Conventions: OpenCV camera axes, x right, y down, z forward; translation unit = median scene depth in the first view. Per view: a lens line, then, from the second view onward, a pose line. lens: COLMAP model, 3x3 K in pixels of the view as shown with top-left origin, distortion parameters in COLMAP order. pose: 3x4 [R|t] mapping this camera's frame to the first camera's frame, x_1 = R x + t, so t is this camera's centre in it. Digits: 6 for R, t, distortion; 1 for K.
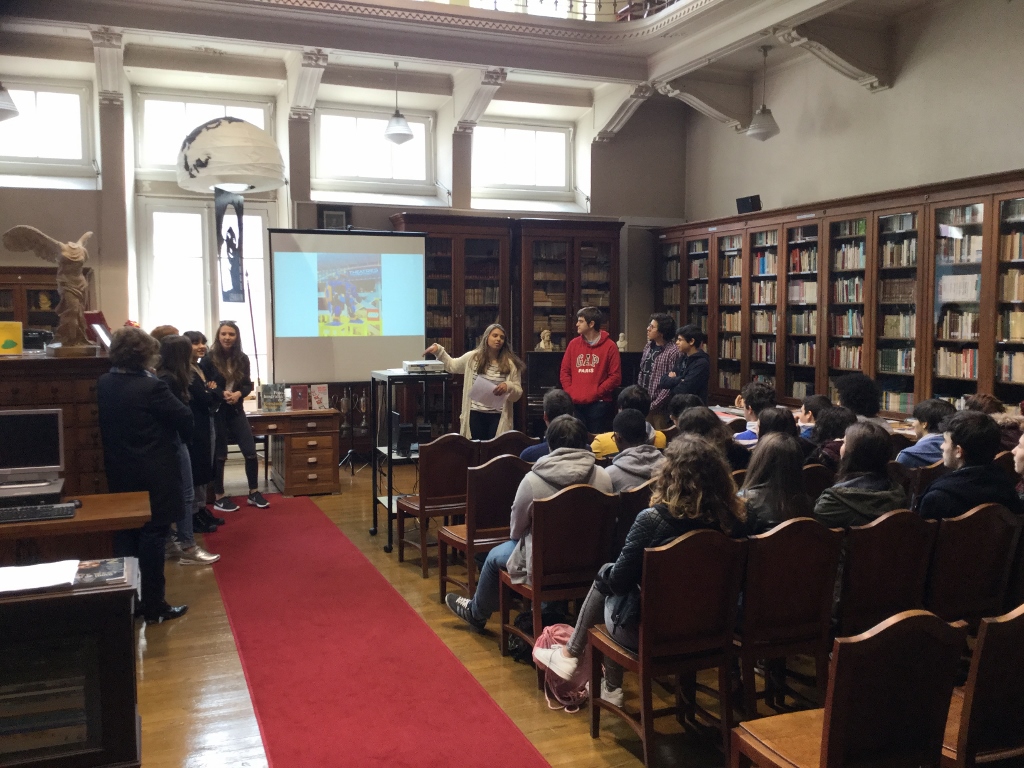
lens RADIAL K [[923.6, 0, 508.7], [0, 923.6, 380.9], [0, 0, 1]] dist [0.088959, -0.166063]
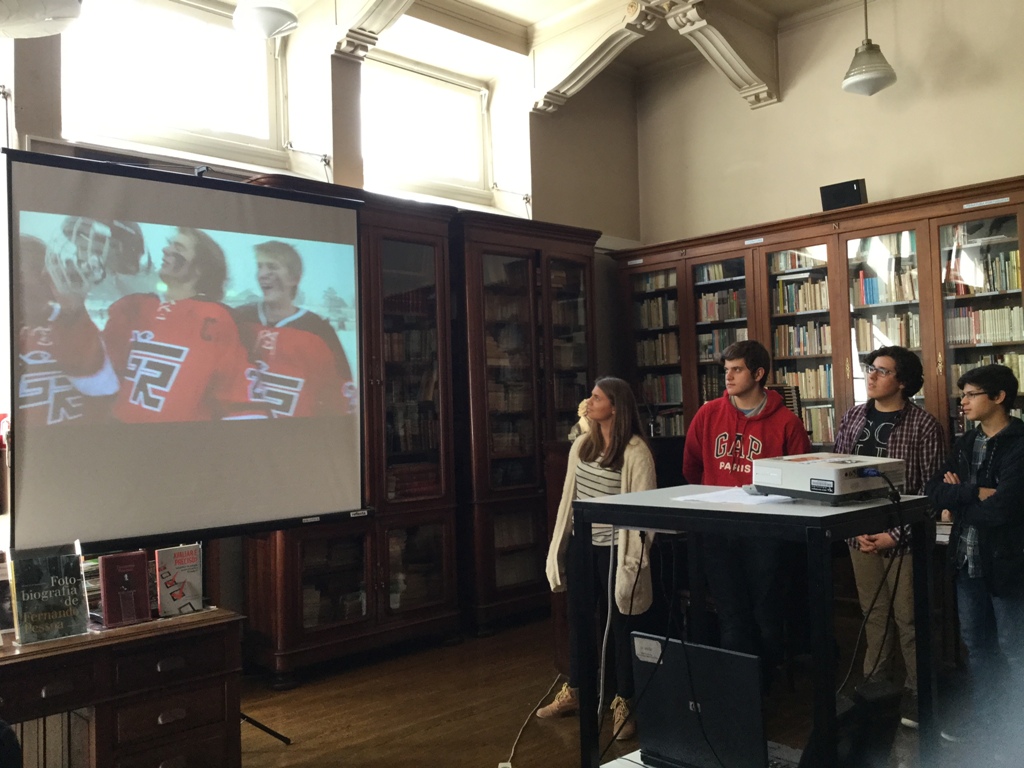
lens RADIAL K [[923.6, 0, 504.3], [0, 923.6, 382.0], [0, 0, 1]] dist [0.088959, -0.166063]
pose [[0.922524, -0.014663, 0.385661, -0.222481], [0.058046, 0.993183, -0.101087, -0.015466], [-0.381550, 0.115642, 0.917086, 0.586407]]
